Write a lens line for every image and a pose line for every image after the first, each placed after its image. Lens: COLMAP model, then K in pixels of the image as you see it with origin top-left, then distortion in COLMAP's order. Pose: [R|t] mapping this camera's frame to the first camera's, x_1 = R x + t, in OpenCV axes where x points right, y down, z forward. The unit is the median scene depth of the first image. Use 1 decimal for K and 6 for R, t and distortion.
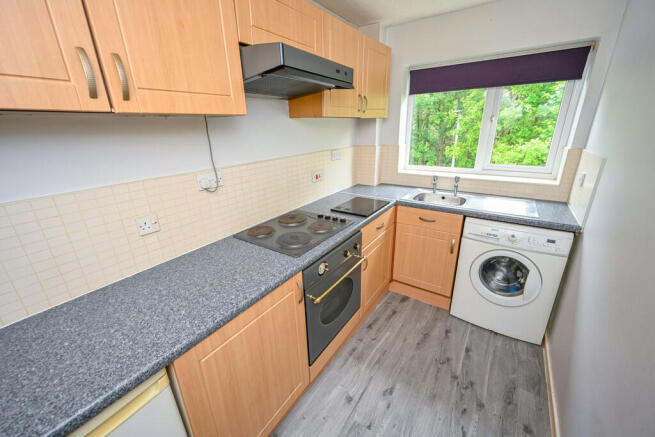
lens RADIAL K [[256.3, 0, 327.5], [0, 256.3, 218.5], [0, 0, 1]] dist [-0.000621, -0.000141]
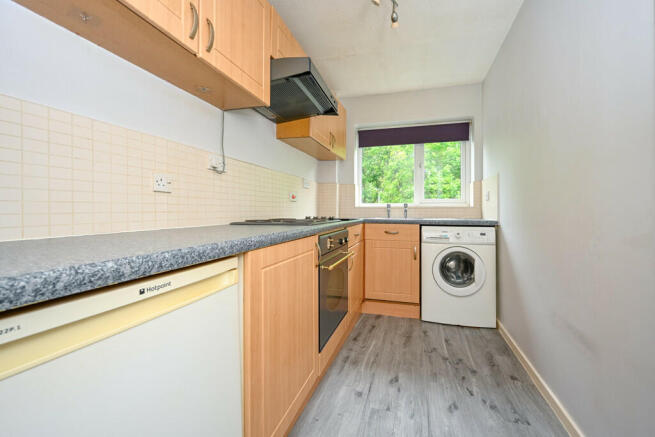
lens RADIAL K [[266.3, 0, 344.2], [0, 266.3, 207.9], [0, 0, 1]] dist [-0.000073, 0.000088]
pose [[0.942414, 0.034418, 0.332672, -0.256608], [0.081849, 0.940709, -0.329193, 0.325992], [-0.324278, 0.337465, 0.883720, -0.042393]]
